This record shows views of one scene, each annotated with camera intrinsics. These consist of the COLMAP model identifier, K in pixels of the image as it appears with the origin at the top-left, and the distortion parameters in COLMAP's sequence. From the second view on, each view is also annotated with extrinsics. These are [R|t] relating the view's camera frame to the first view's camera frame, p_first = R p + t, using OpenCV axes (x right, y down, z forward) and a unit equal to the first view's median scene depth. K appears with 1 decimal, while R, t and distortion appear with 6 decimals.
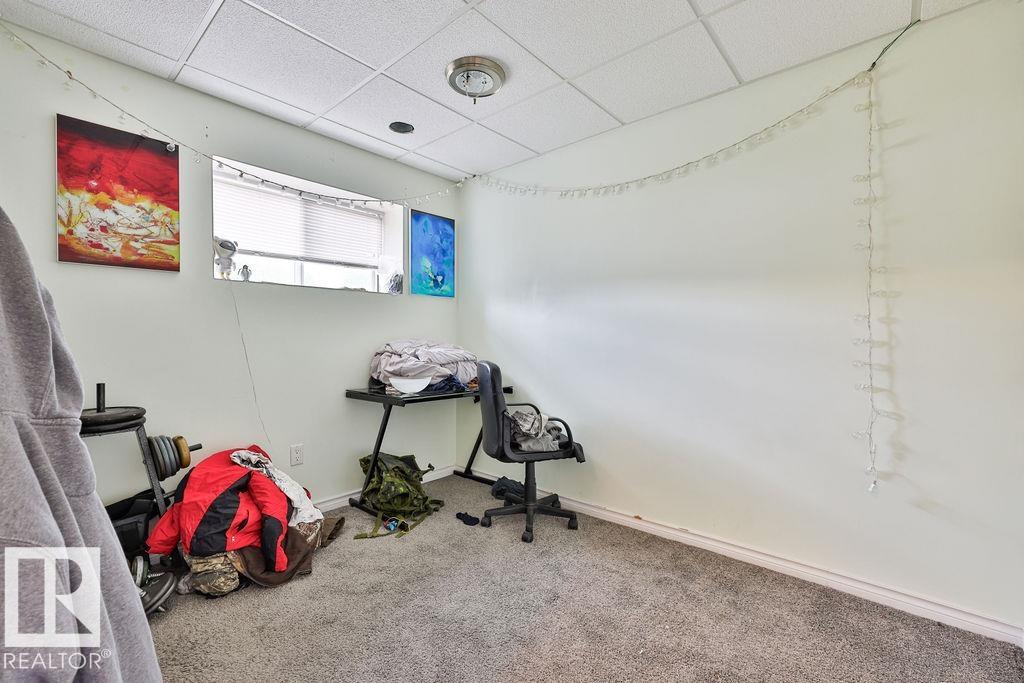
lens RADIAL K [[439.8, 0, 518.2], [0, 439.8, 340.9], [0, 0, 1]] dist [0.001059, -0.000245]
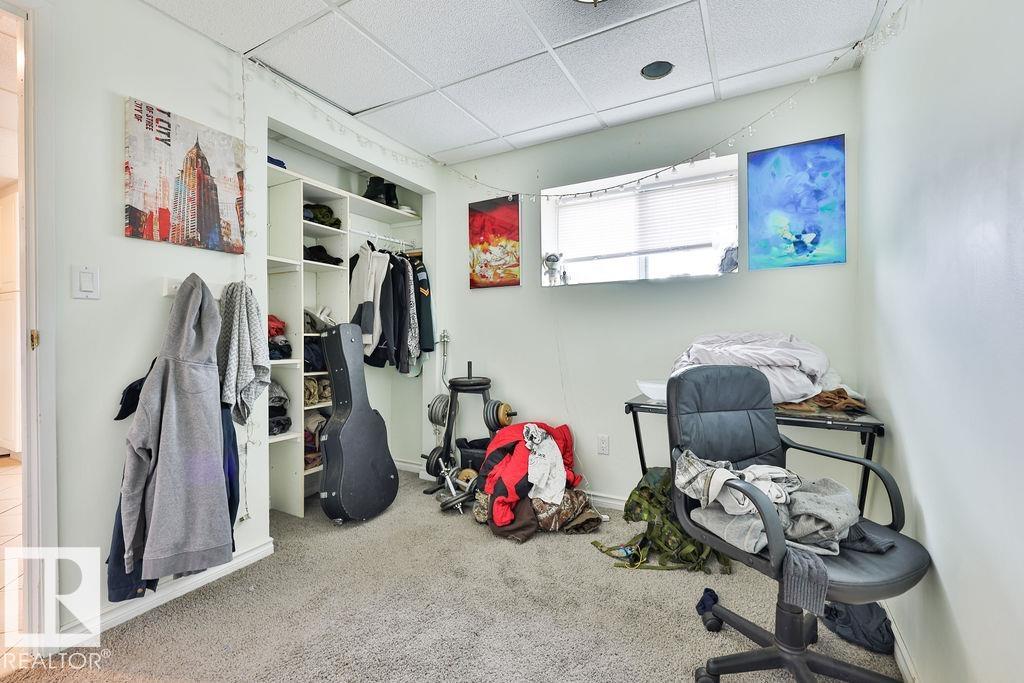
lens RADIAL K [[439.8, 0, 518.8], [0, 439.8, 338.7], [0, 0, 1]] dist [0.001059, -0.000245]
pose [[0.203646, 0.000278, -0.979045, 0.524286], [-0.000916, 1.000000, 0.000094, 0.009062], [0.979044, 0.000878, 0.203646, 0.649936]]
